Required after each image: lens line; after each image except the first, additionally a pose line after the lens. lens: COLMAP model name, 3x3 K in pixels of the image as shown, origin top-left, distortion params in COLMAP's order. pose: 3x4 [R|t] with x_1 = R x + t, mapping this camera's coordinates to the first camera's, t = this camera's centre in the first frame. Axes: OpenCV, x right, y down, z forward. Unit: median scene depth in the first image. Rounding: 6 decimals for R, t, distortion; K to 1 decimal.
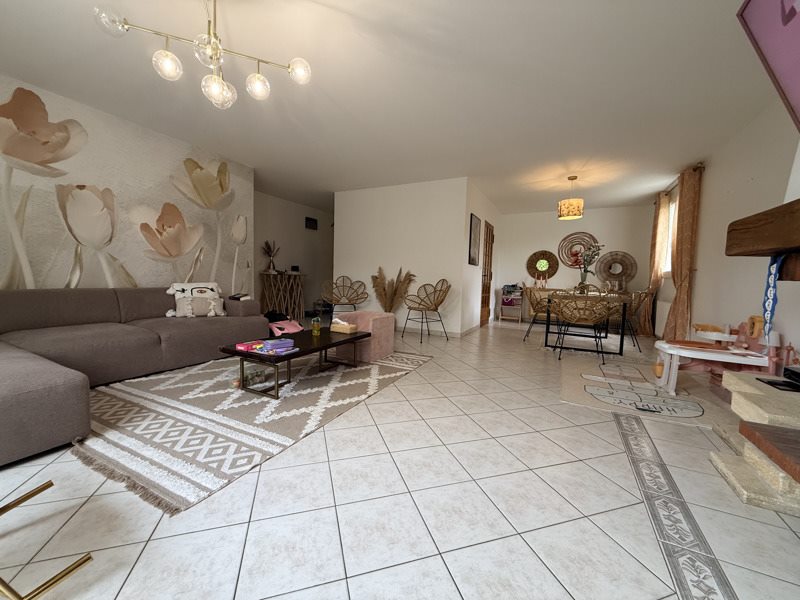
lens RADIAL K [[319.1, 0, 400.9], [0, 319.1, 300.2], [0, 0, 1]] dist [-0.002888, 0.000002]
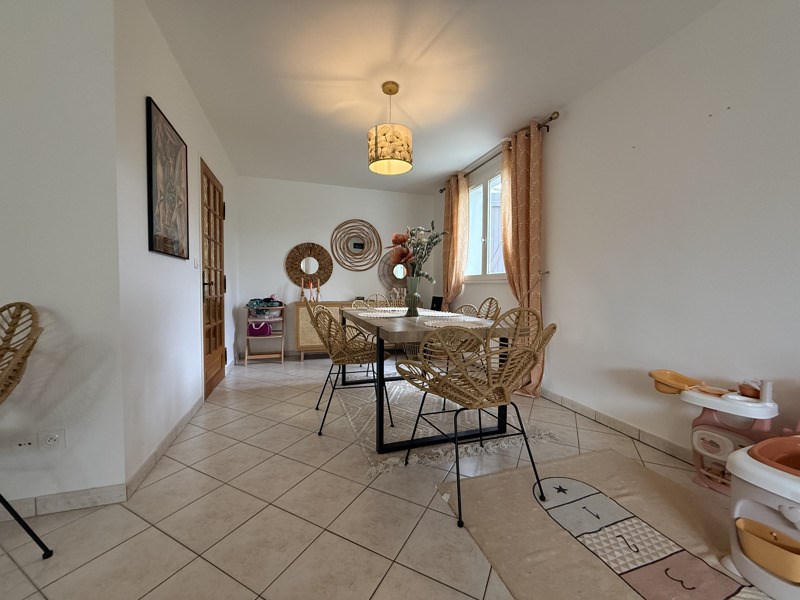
lens RADIAL K [[319.1, 0, 400.7], [0, 319.1, 299.6], [0, 0, 1]] dist [-0.002888, 0.000002]
pose [[0.705420, -0.051451, 0.706920, 0.117414], [0.064238, 0.997898, 0.008527, -0.035769], [-0.705872, 0.039396, 0.707243, 0.428681]]
